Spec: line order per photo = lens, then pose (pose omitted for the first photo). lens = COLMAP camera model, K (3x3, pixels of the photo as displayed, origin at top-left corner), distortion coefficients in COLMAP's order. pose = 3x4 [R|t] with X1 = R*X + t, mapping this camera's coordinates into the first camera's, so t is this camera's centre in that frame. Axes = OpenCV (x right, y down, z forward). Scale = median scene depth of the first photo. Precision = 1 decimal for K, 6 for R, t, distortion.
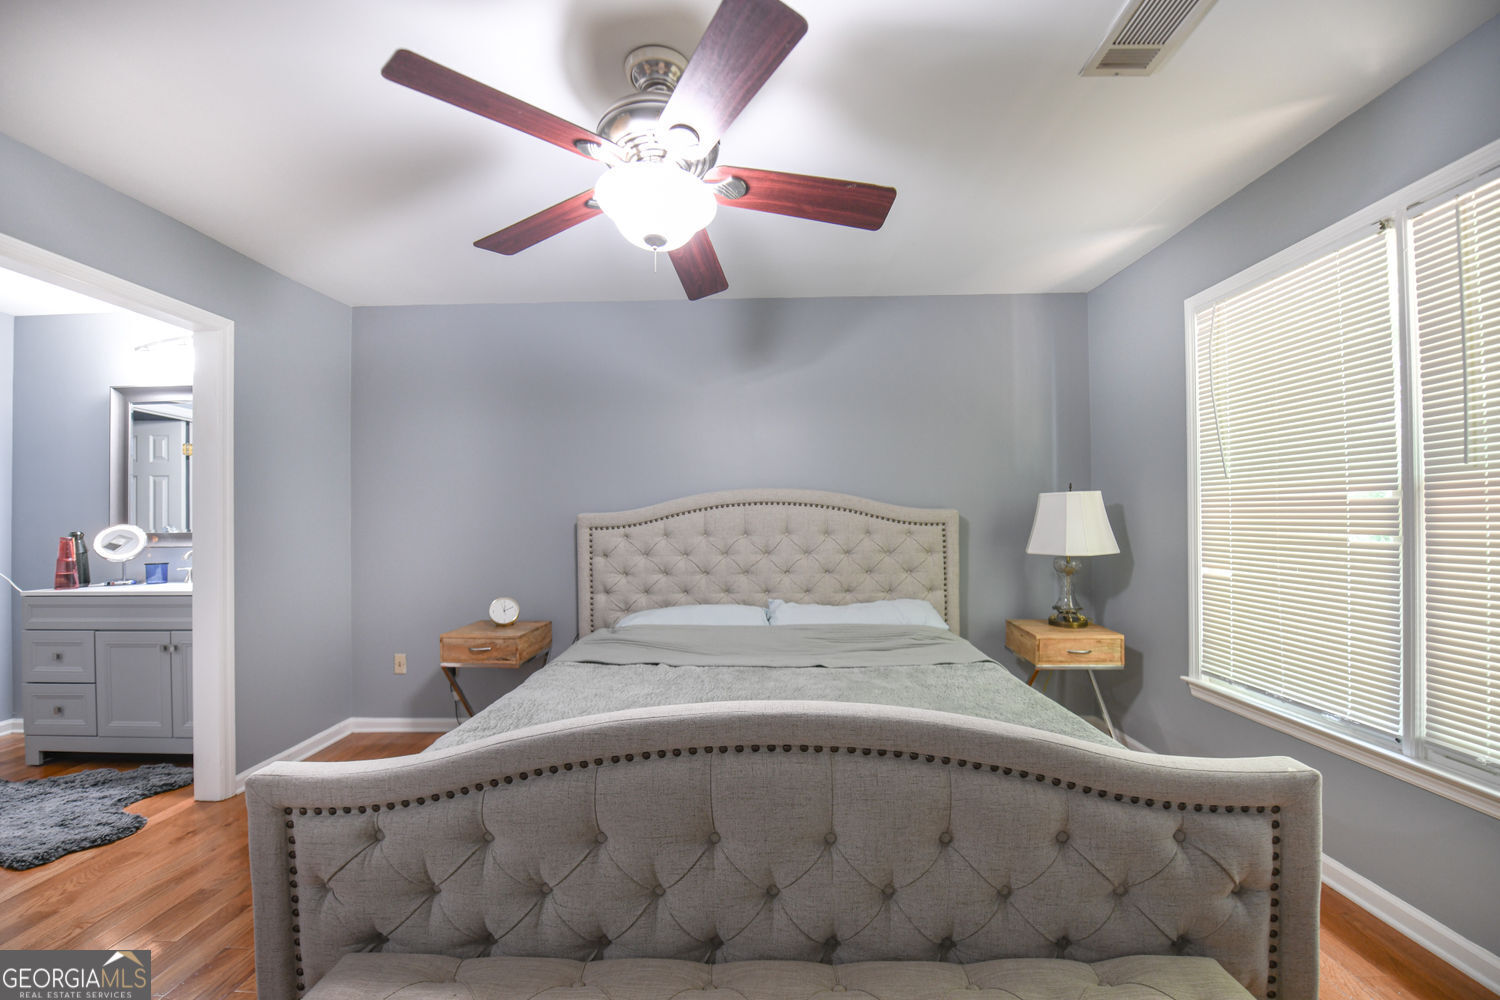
lens RADIAL K [[605.3, 0, 743.9], [0, 605.3, 507.4], [0, 0, 1]] dist [-0.022483, -0.000643]
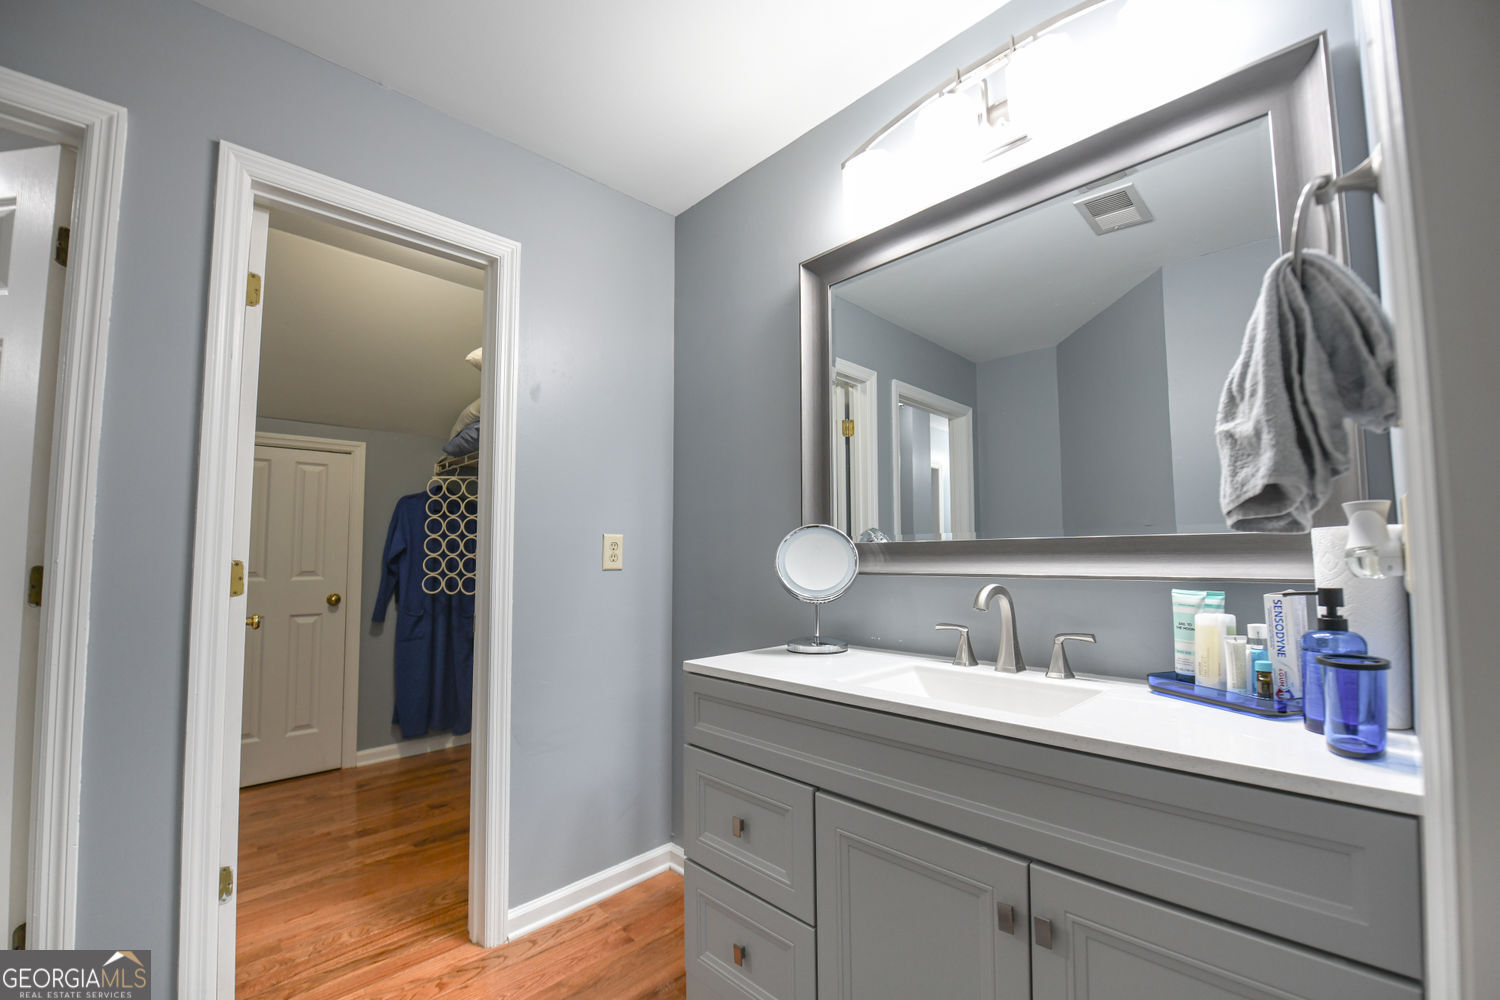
lens RADIAL K [[605.3, 0, 750.3], [0, 605.3, 509.4], [0, 0, 1]] dist [-0.022483, -0.000643]
pose [[0.712134, -0.038124, -0.701008, -0.739470], [0.004438, 0.998749, -0.049808, 0.040443], [0.702030, 0.032359, 0.711412, 0.594632]]
